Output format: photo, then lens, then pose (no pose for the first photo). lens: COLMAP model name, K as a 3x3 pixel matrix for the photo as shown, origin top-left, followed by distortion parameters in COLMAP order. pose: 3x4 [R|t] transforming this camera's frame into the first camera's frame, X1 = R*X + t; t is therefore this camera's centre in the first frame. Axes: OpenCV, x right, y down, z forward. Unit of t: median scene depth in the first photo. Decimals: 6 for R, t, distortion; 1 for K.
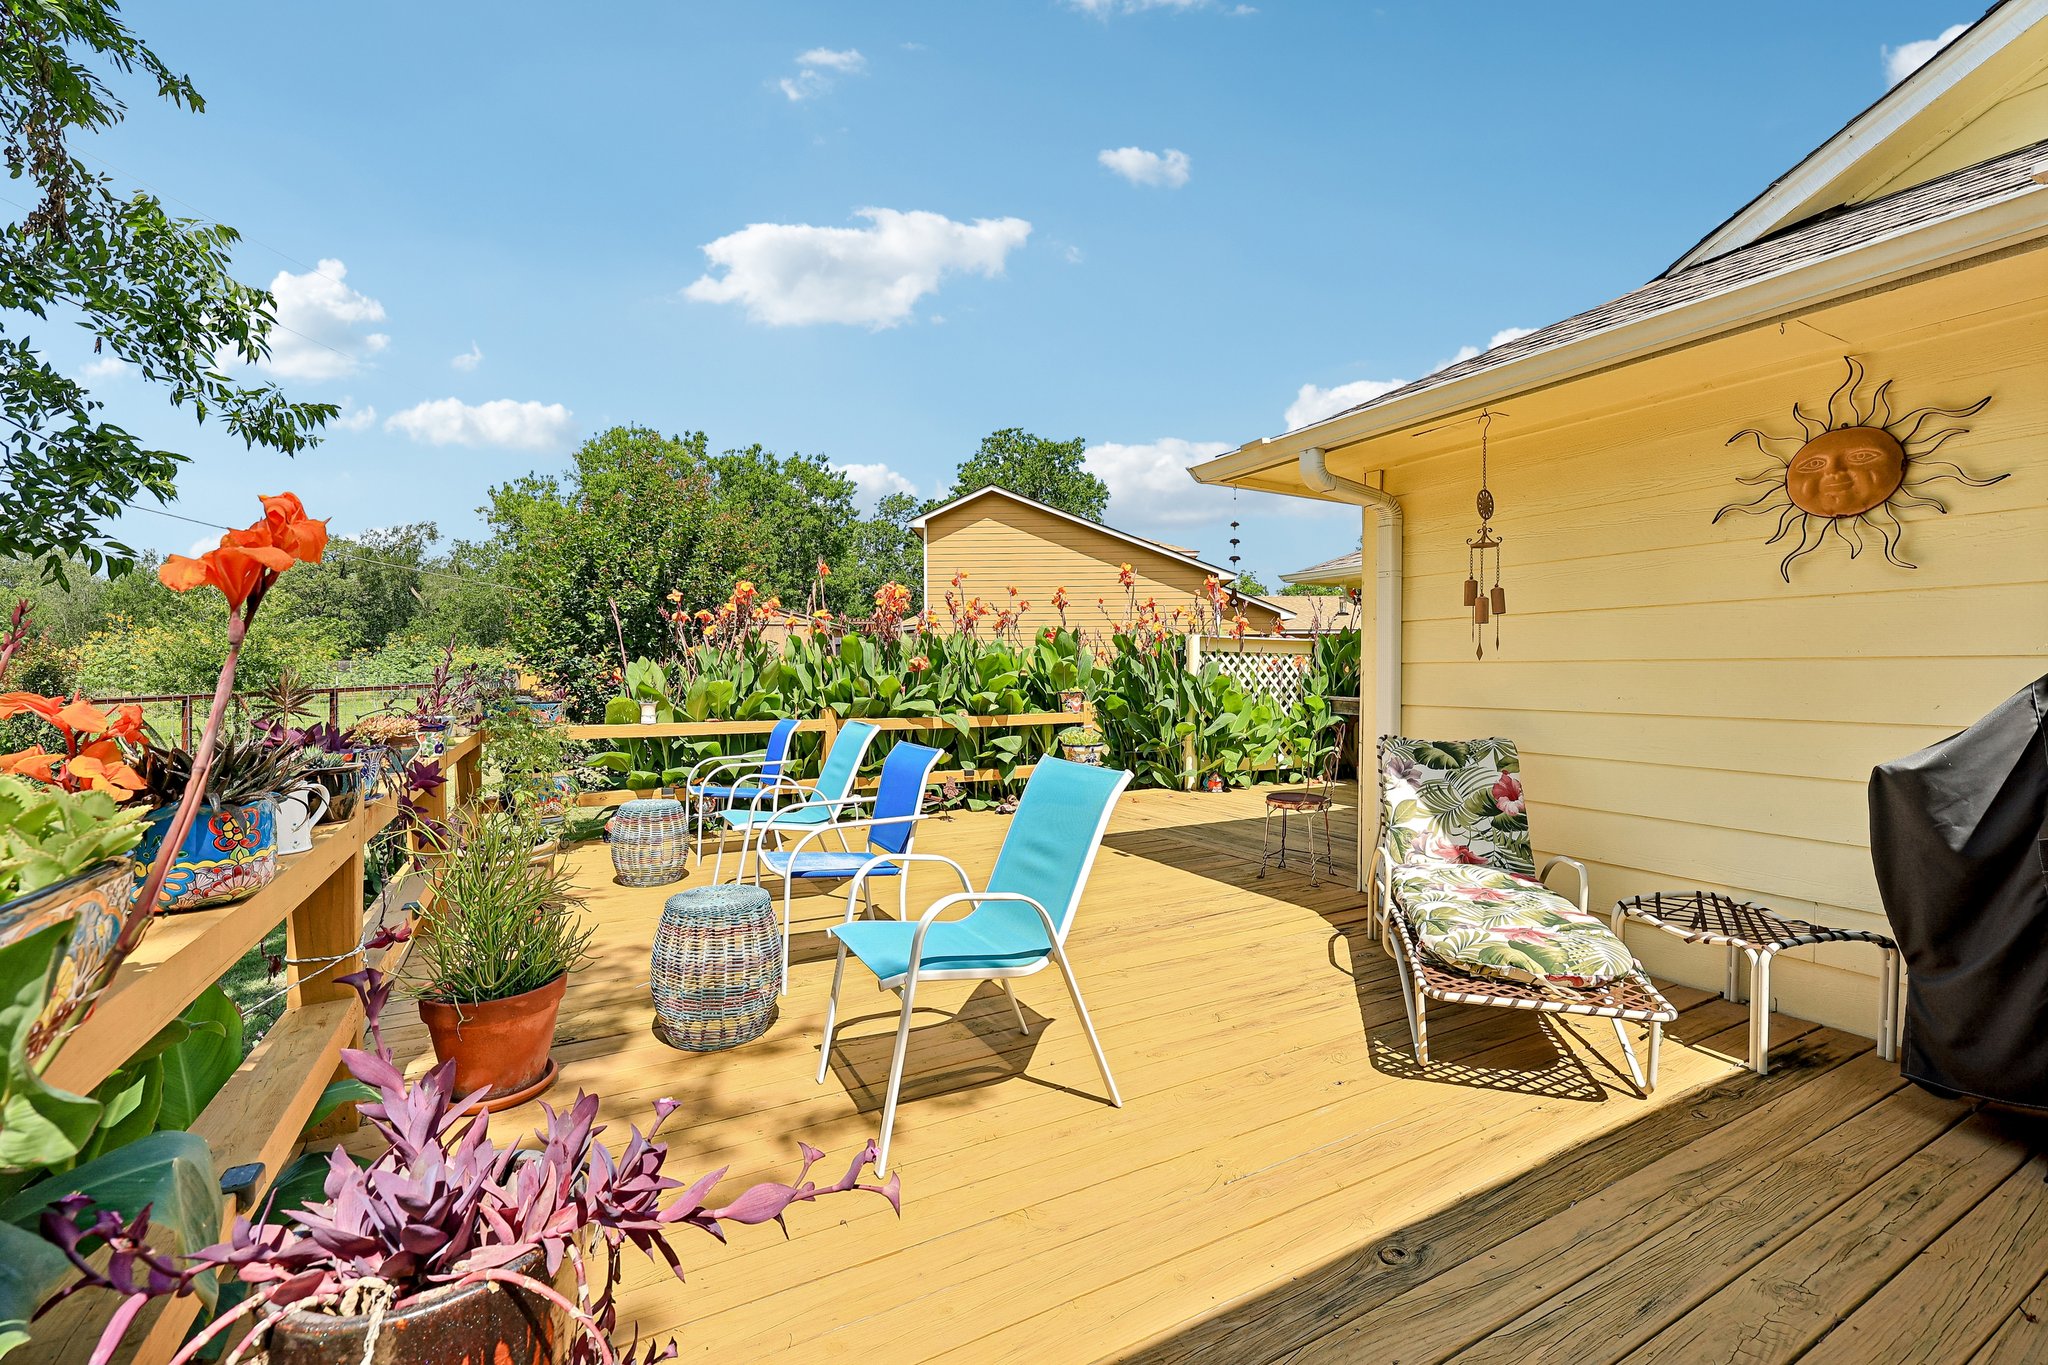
lens RADIAL K [[866.8, 0, 1030.8], [0, 866.8, 680.2], [0, 0, 1]] dist [0.000469, 0.000280]
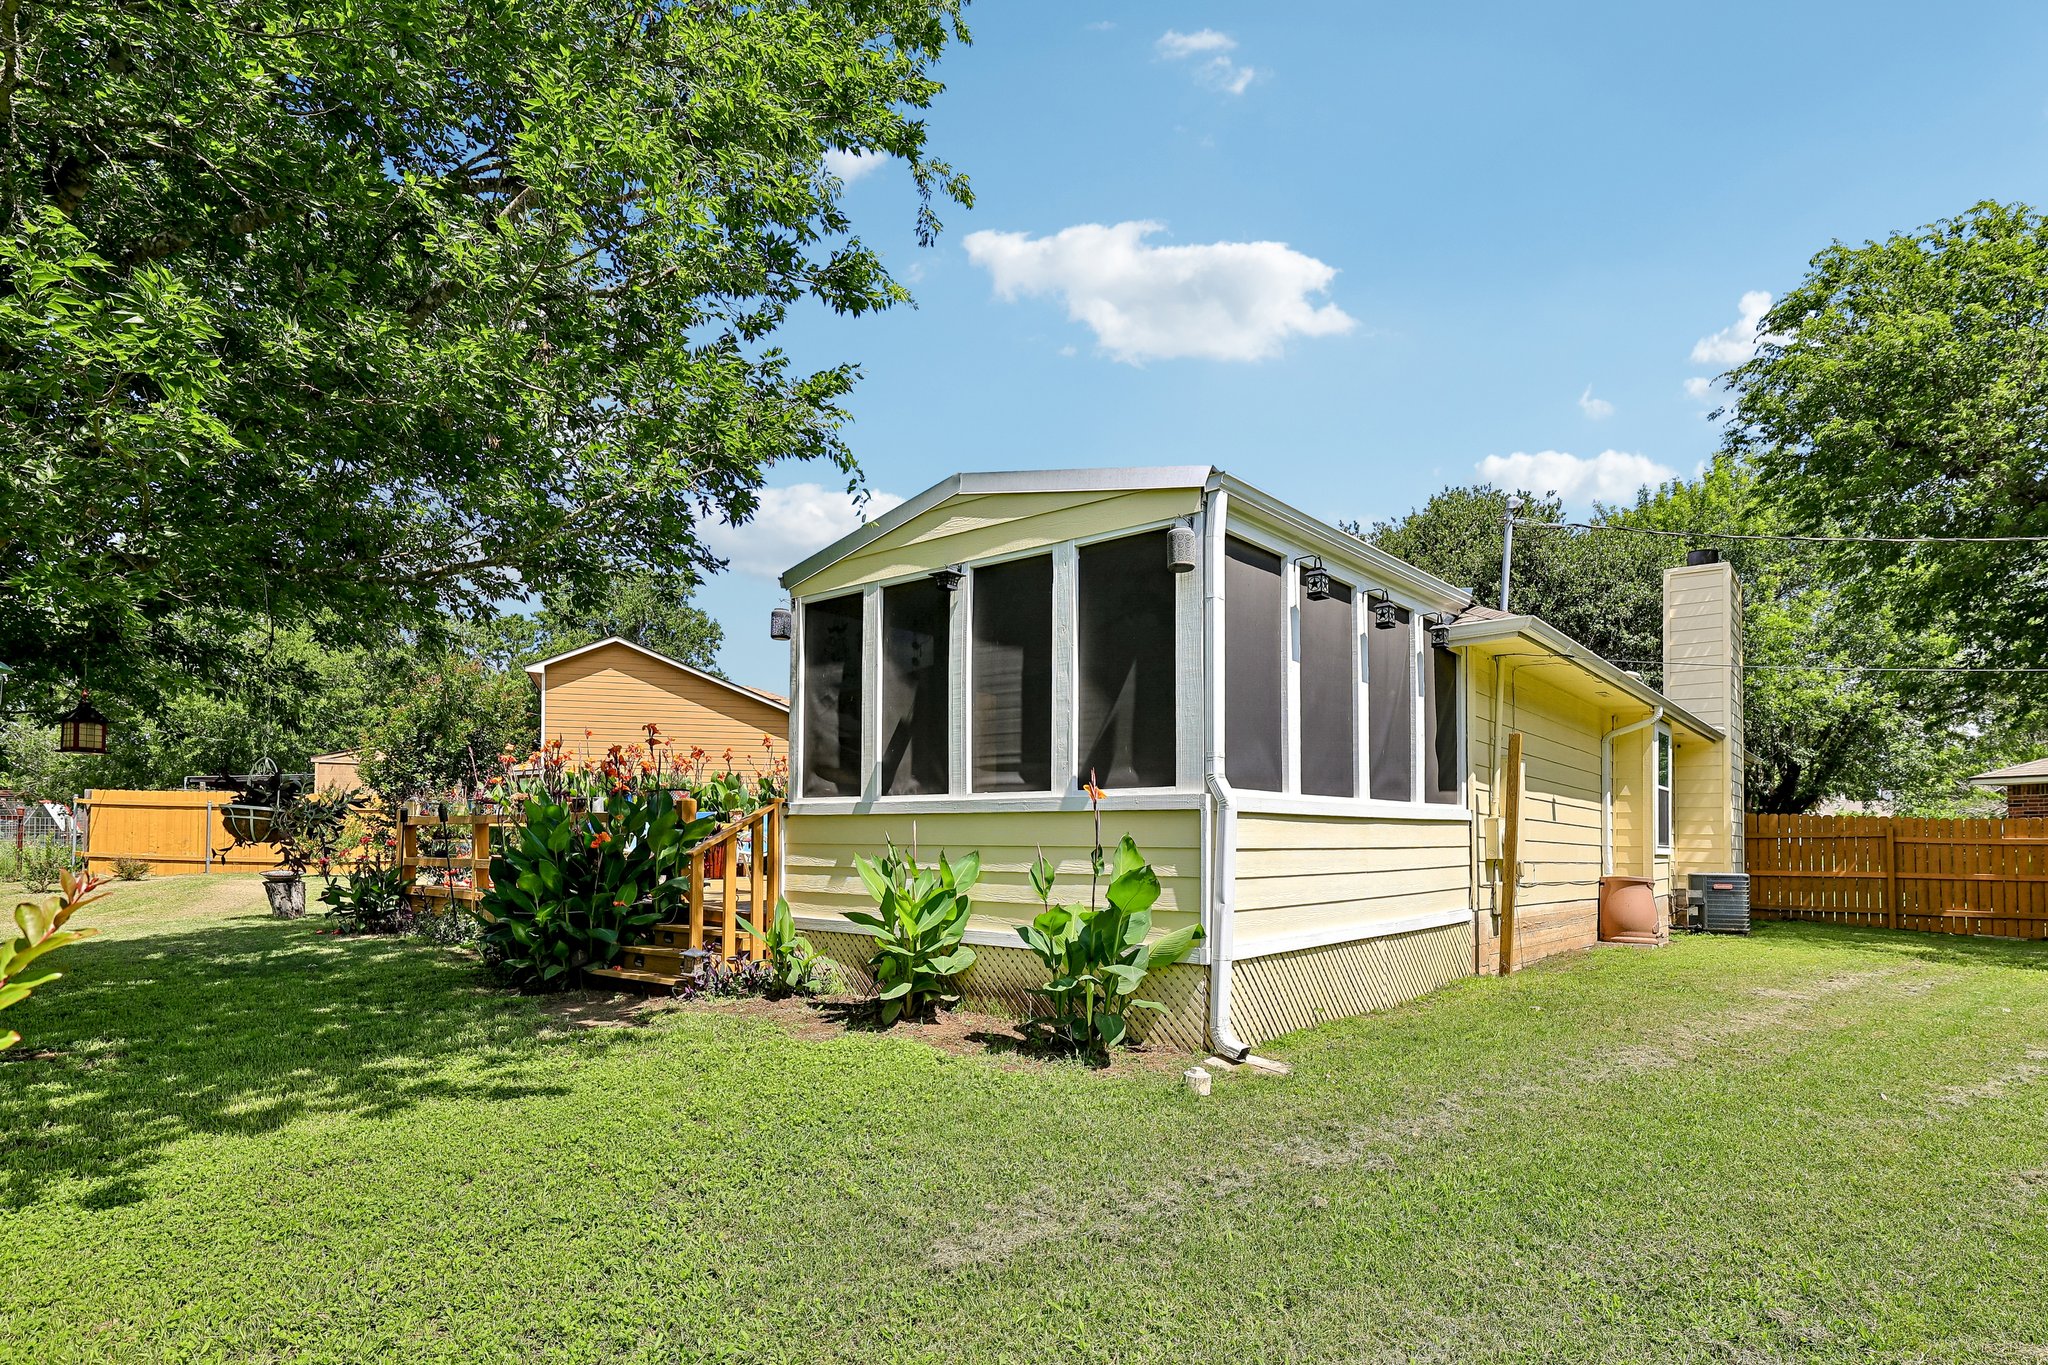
lens RADIAL K [[1096.9, 0, 1024.0], [0, 1096.9, 682.5], [0, 0, 1]] dist [-0.000255, -0.000030]
pose [[0.929730, 0.056157, 0.363935, -0.202429], [0.000833, 0.987980, -0.154580, 0.088453], [-0.368242, 0.144021, 0.918507, -1.083245]]
